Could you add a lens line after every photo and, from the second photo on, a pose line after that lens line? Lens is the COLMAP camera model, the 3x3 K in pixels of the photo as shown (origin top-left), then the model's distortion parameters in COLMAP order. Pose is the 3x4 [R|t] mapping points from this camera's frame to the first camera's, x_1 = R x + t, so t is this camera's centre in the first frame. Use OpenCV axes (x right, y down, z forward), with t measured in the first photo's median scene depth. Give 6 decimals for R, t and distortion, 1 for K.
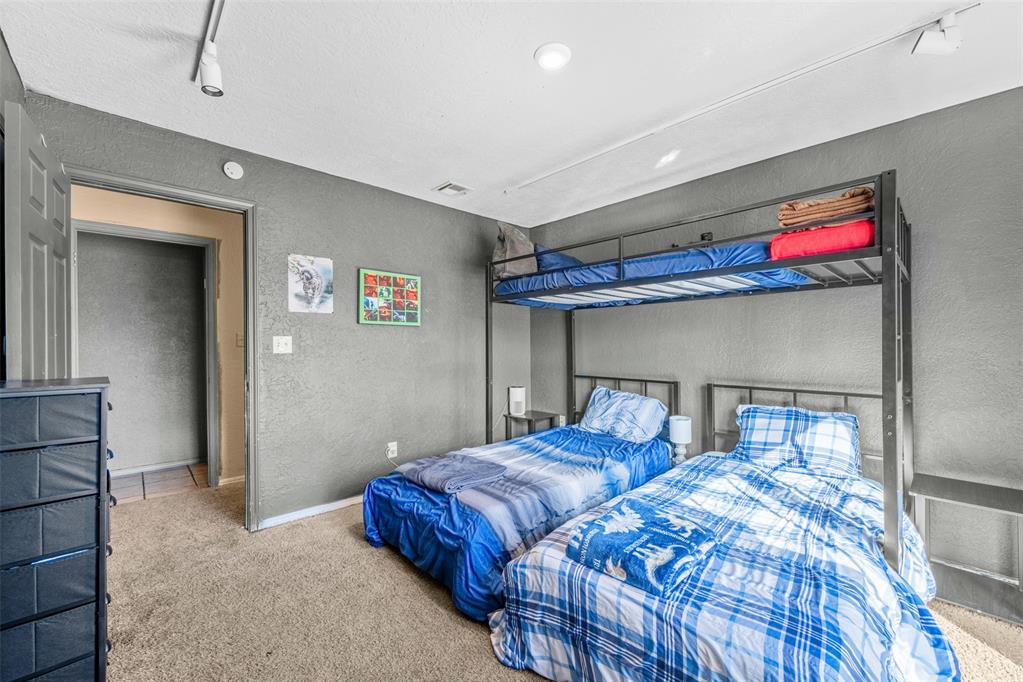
lens RADIAL K [[408.2, 0, 514.6], [0, 408.2, 341.8], [0, 0, 1]] dist [-0.001025, -0.000257]
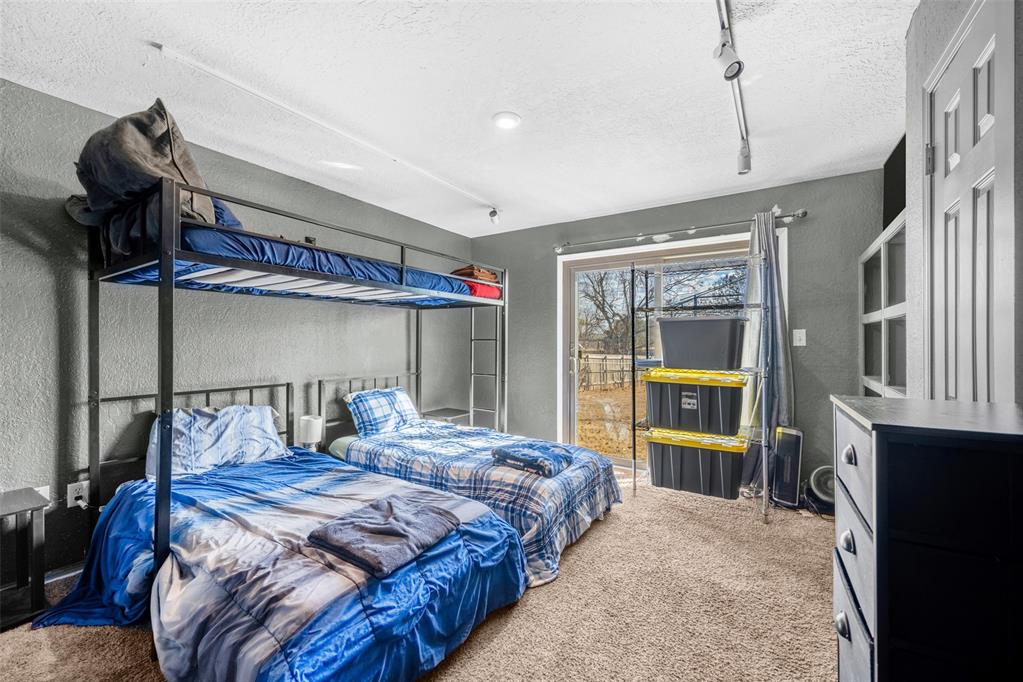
lens RADIAL K [[408.2, 0, 514.6], [0, 408.2, 341.8], [0, 0, 1]] dist [-0.001025, -0.000257]
pose [[-0.234361, 0.005501, 0.972134, -0.834102], [-0.006586, 0.999952, -0.007246, 0.007103], [-0.972127, -0.008100, -0.234314, 0.917924]]
